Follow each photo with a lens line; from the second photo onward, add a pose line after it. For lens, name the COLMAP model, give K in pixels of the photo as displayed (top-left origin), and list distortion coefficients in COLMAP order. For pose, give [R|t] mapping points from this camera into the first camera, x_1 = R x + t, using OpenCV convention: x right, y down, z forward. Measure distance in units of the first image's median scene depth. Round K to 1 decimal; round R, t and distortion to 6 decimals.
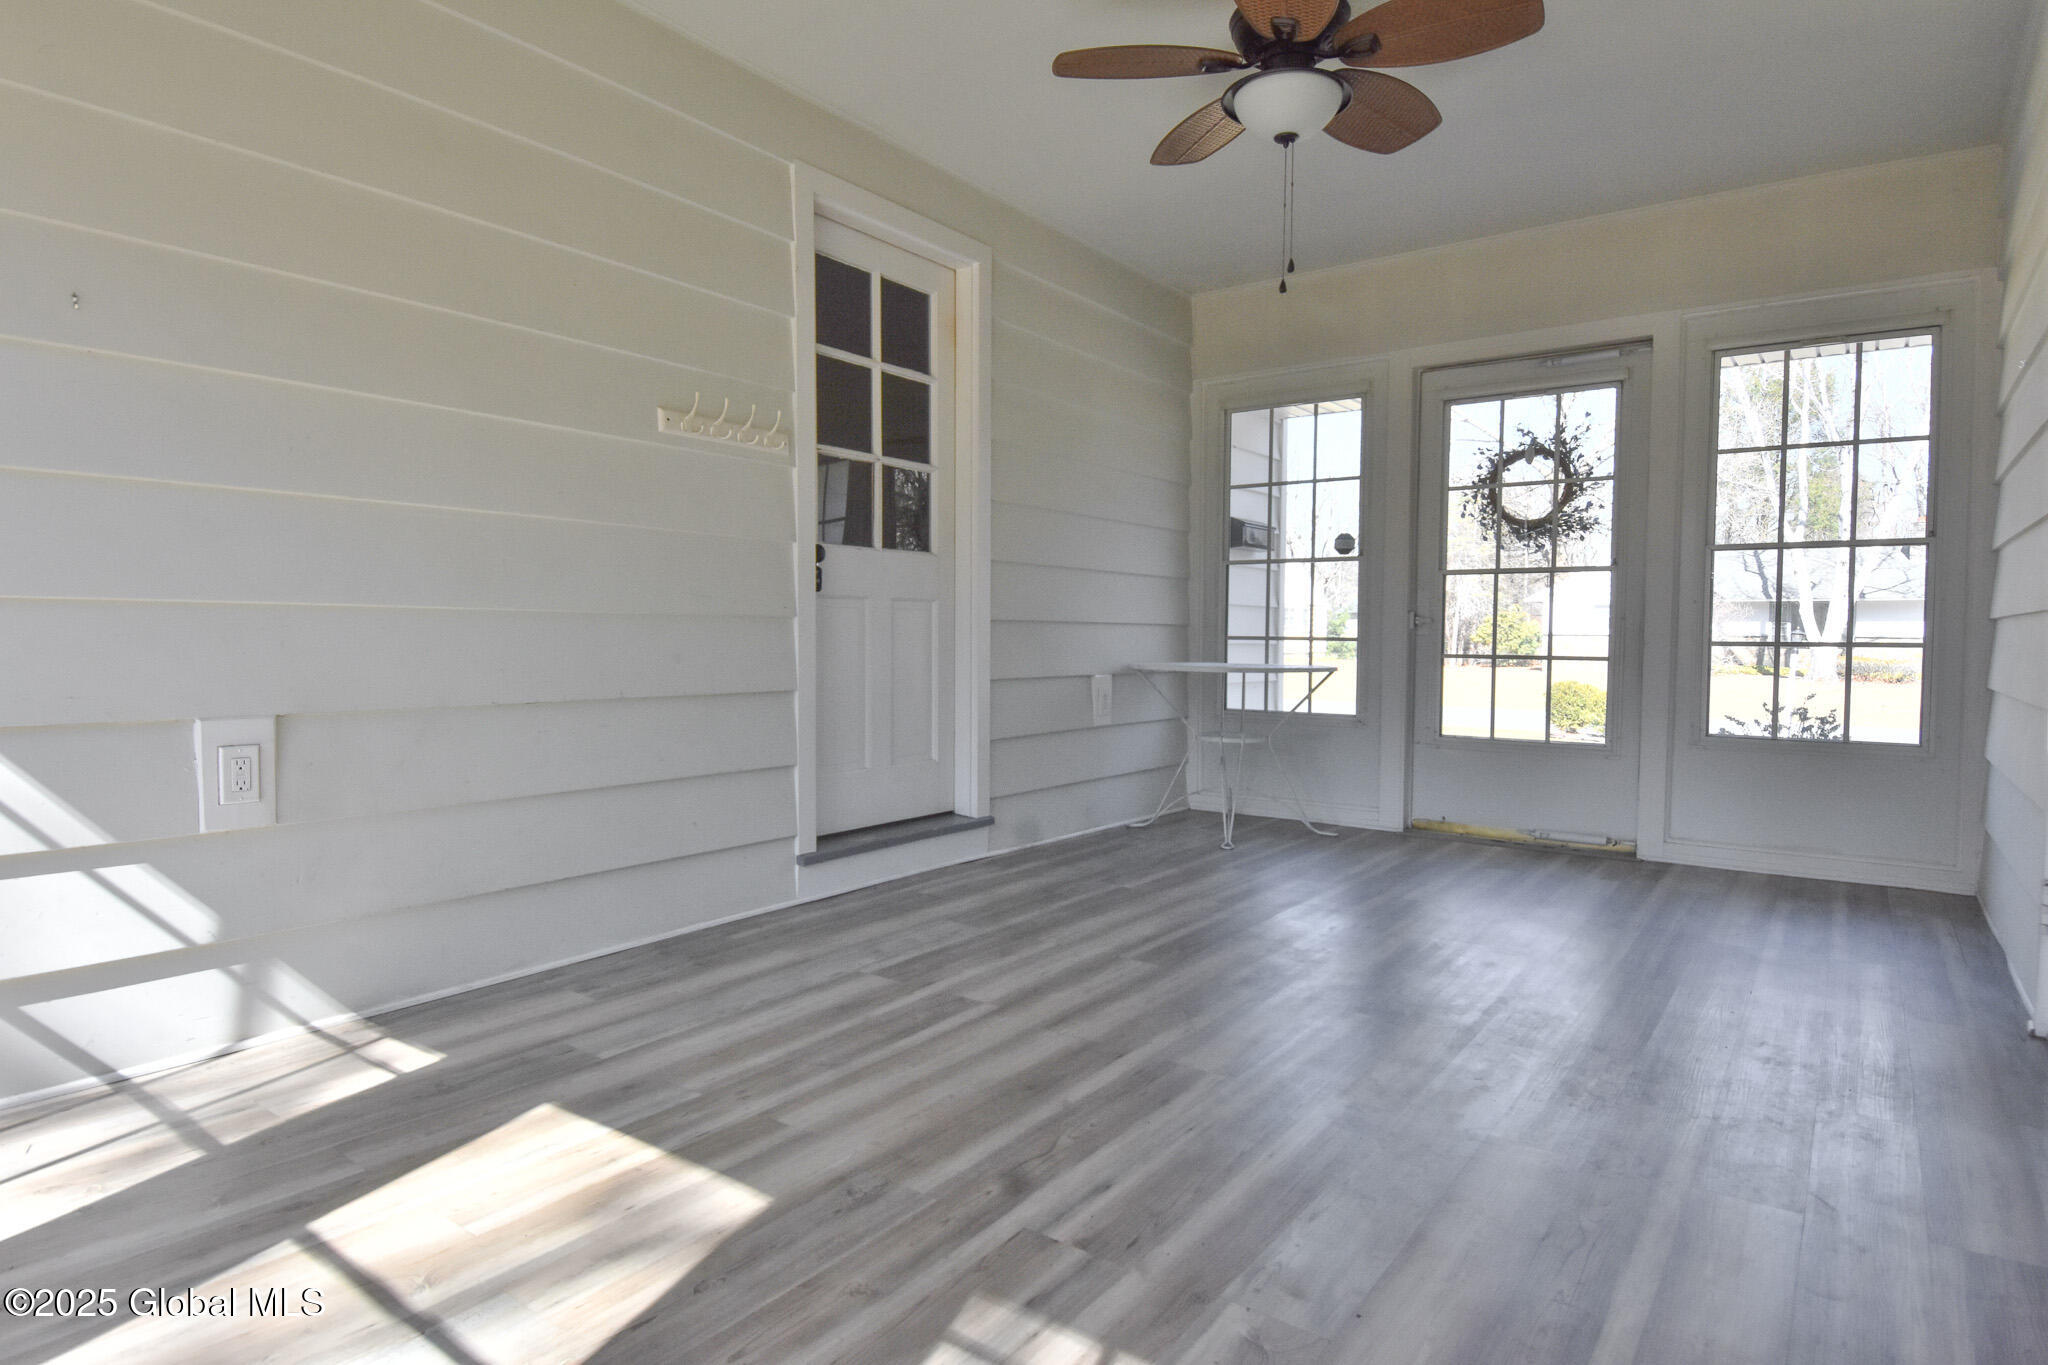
lens RADIAL K [[1118.4, 0, 1023.4], [0, 1118.4, 699.4], [0, 0, 1]] dist [0.004661, -0.003836]
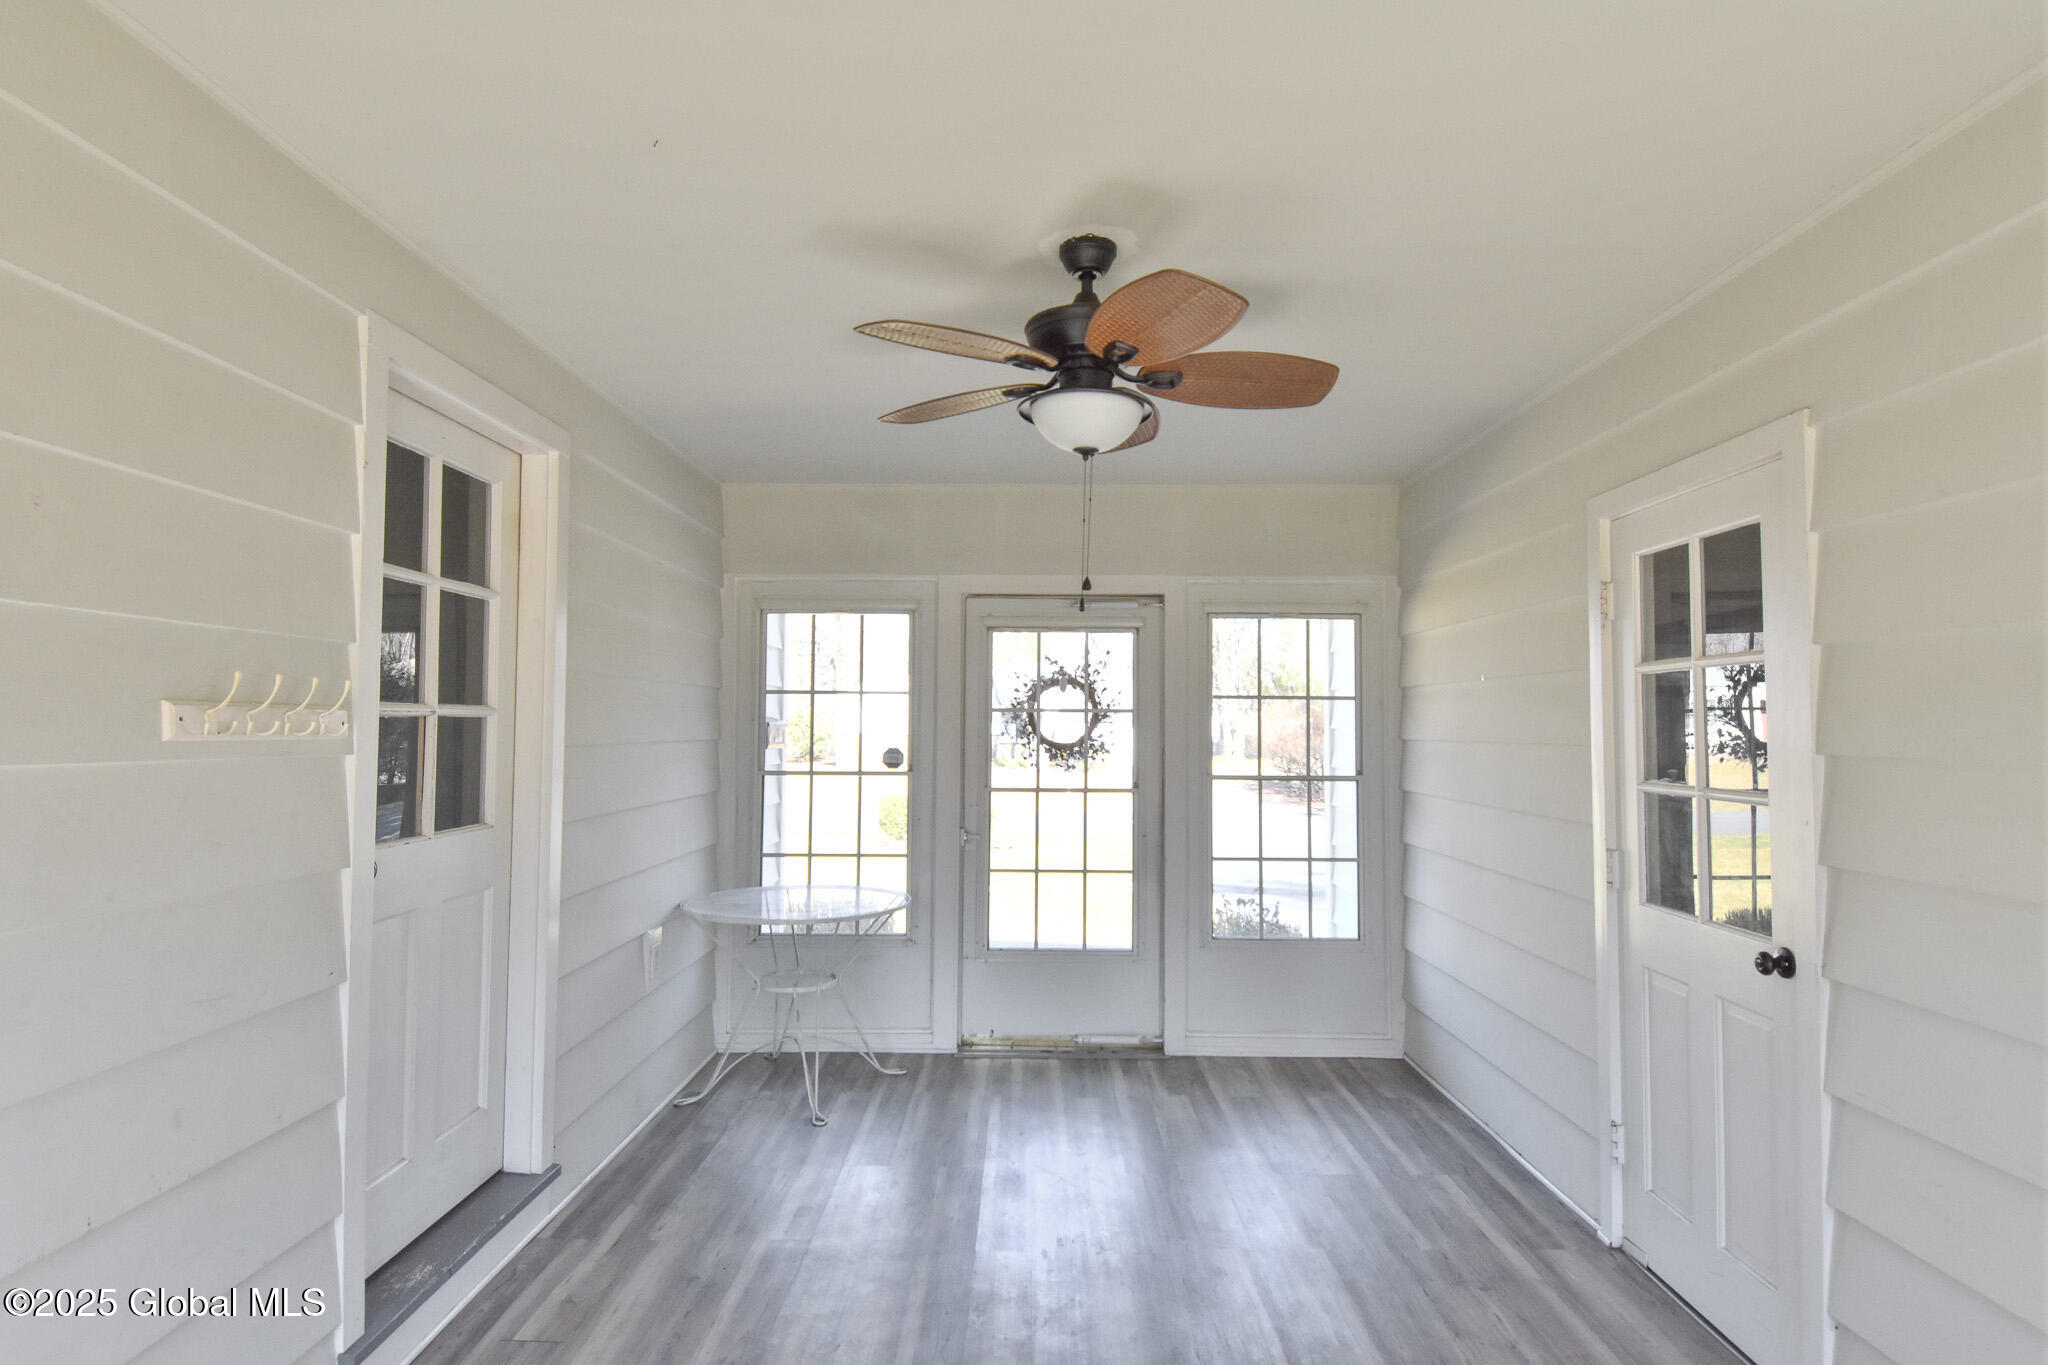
lens RADIAL K [[1071.8, 0, 1033.2], [0, 1071.8, 670.9], [0, 0, 1]] dist [0.017441, -0.018016]
pose [[0.805271, 0.028196, 0.592236, -0.192158], [0.033219, 0.995154, -0.092547, -0.136570], [-0.591976, 0.094199, 0.800432, 0.180882]]
